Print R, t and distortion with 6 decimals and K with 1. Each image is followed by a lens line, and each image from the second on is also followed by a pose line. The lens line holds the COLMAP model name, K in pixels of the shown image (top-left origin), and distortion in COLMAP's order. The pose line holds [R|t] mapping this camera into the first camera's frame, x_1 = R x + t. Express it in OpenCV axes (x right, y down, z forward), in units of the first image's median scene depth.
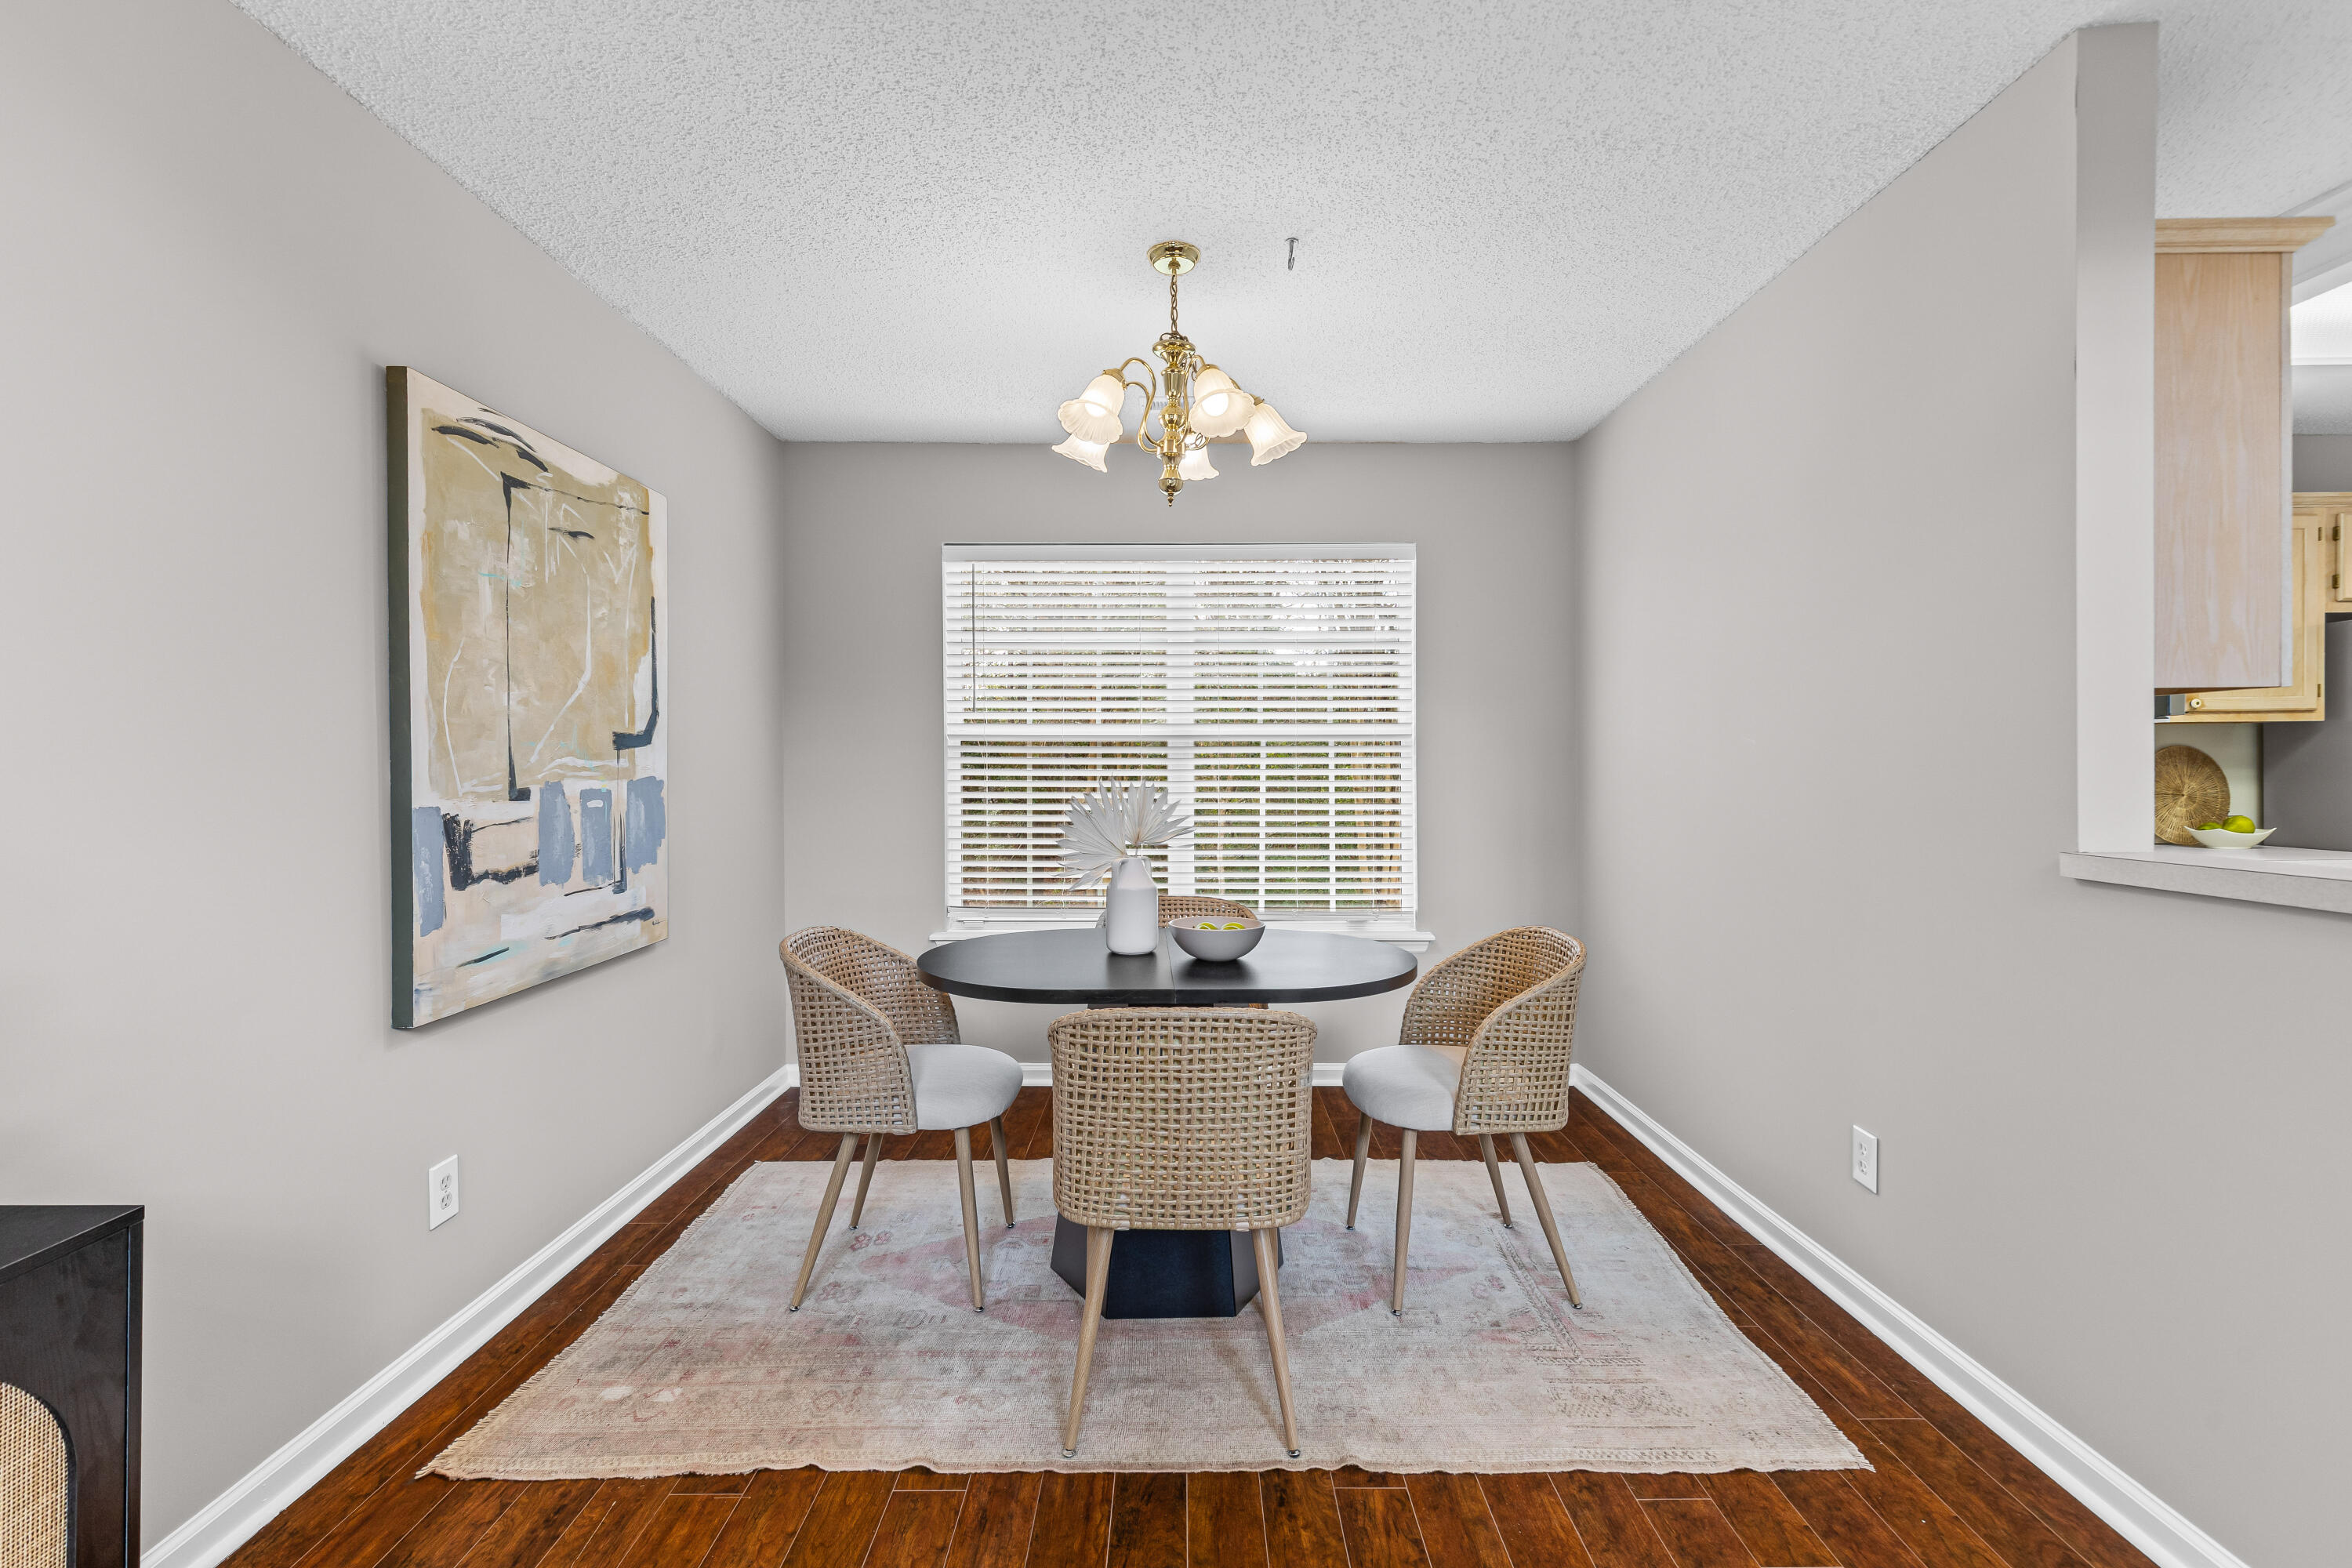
lens RADIAL K [[1046.7, 0, 1176.0], [0, 1046.7, 784.0], [0, 0, 1]] dist [0.000440, -0.000067]
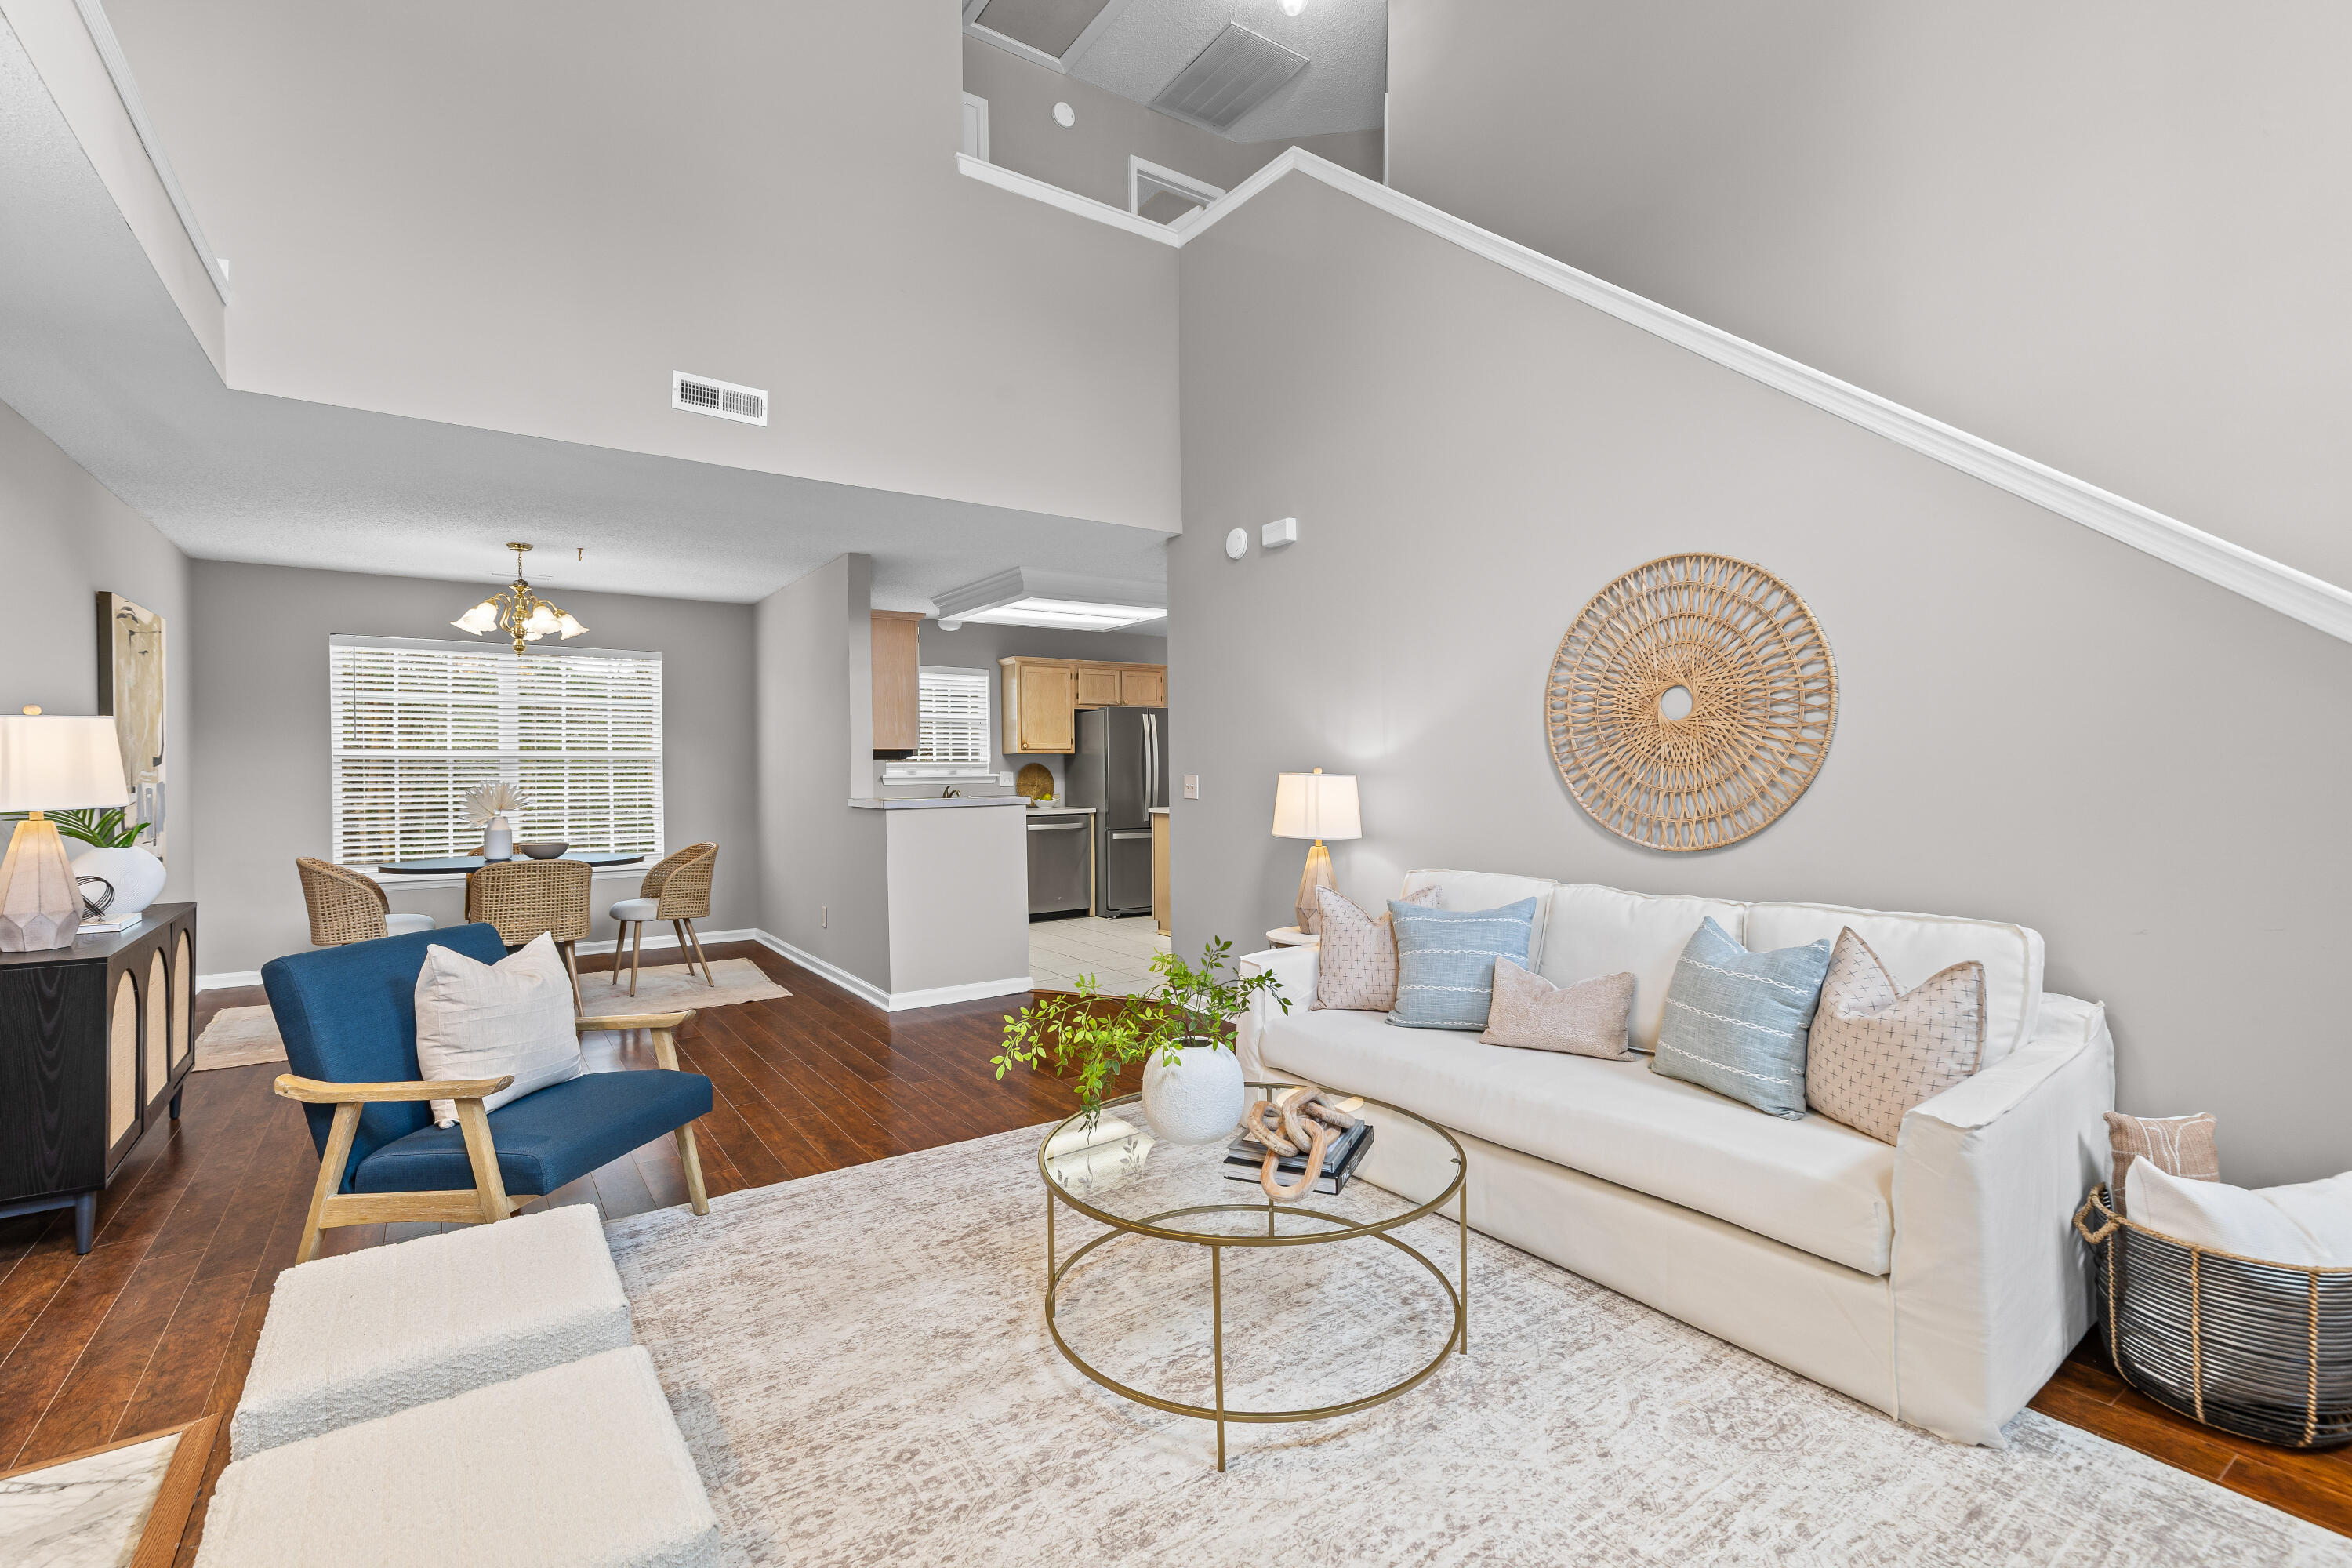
lens RADIAL K [[1046.7, 0, 1176.0], [0, 1046.7, 784.0], [0, 0, 1]] dist [0.000440, -0.000067]
pose [[0.813036, -0.008972, 0.582145, -0.114201], [0.013364, 0.999905, -0.003254, 0.019436], [-0.582061, 0.010425, 0.813078, -1.097541]]
